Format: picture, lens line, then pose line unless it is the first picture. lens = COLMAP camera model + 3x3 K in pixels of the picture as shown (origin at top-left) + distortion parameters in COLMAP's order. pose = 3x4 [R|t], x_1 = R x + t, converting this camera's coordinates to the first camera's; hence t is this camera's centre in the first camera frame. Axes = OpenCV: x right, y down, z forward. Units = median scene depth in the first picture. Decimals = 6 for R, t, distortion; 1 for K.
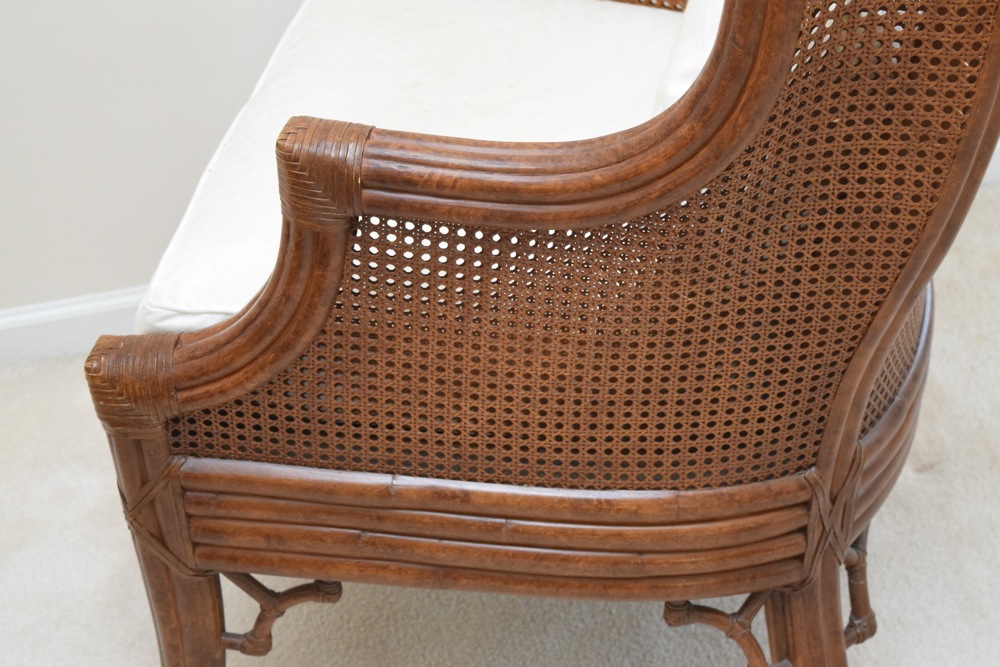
lens RADIAL K [[2027.5, 0, 503.1], [0, 2027.5, 336.0], [0, 0, 1]] dist [0.056055, 0.000000]
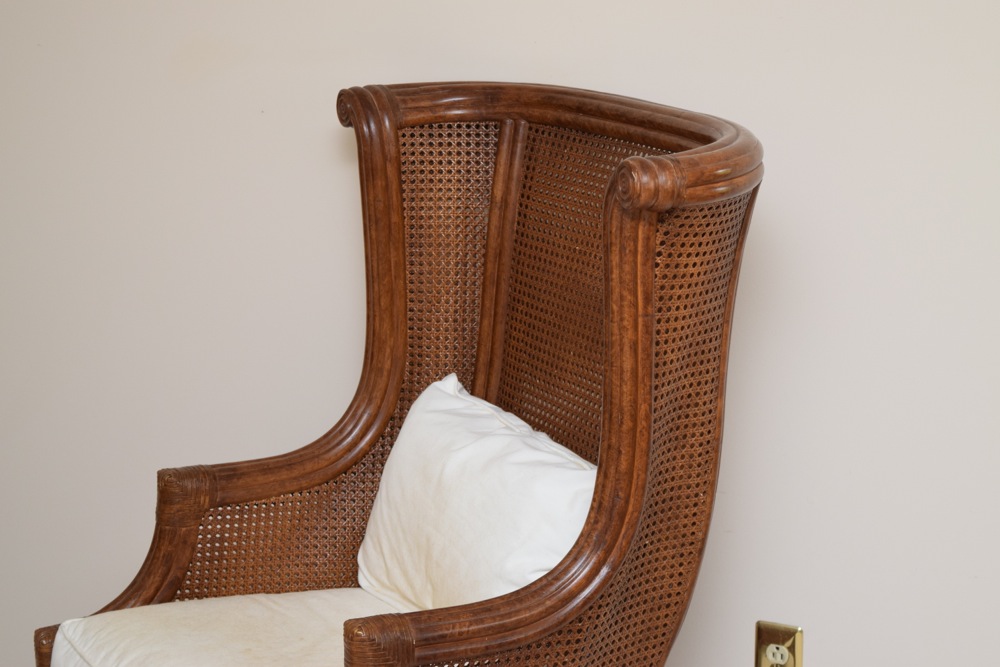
lens RADIAL K [[2128.0, 0, 498.0], [0, 2128.0, 339.7], [0, 0, 1]] dist [0.078699, 0.000000]
pose [[0.775055, -0.117175, 0.620935, -0.913533], [0.350469, 0.897377, -0.268117, 0.159239], [-0.525796, 0.425423, 0.736582, -0.304628]]
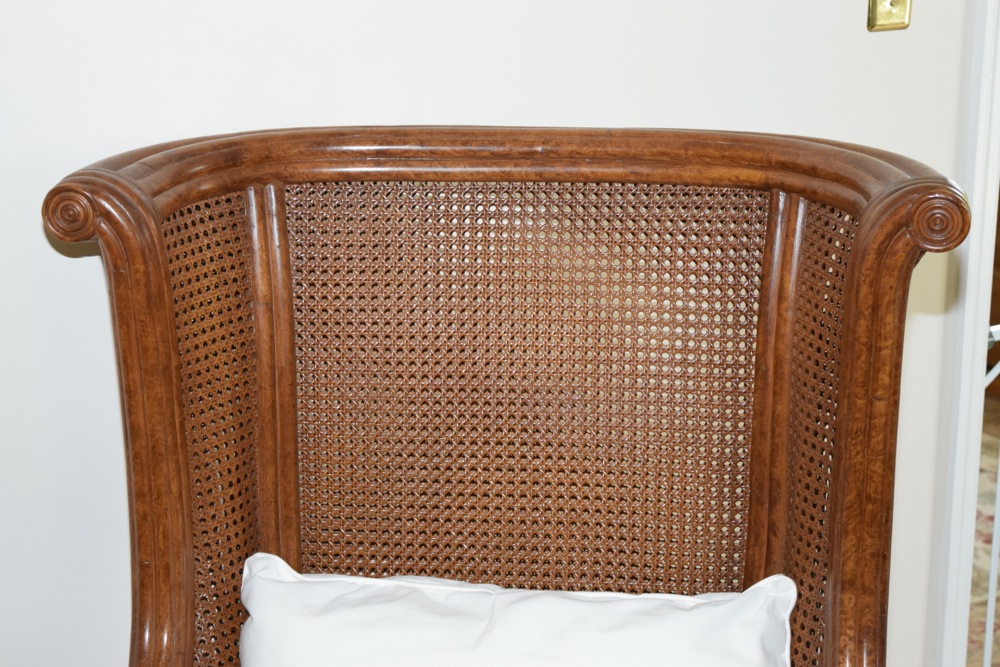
lens RADIAL K [[1961.2, 0, 510.5], [0, 1961.2, 329.4], [0, 0, 1]] dist [0.164396, 0.000000]
pose [[-0.090194, -0.246955, 0.964820, -0.939961], [0.593952, 0.764293, 0.251153, -0.656422], [-0.799428, 0.595710, 0.077744, 0.816254]]
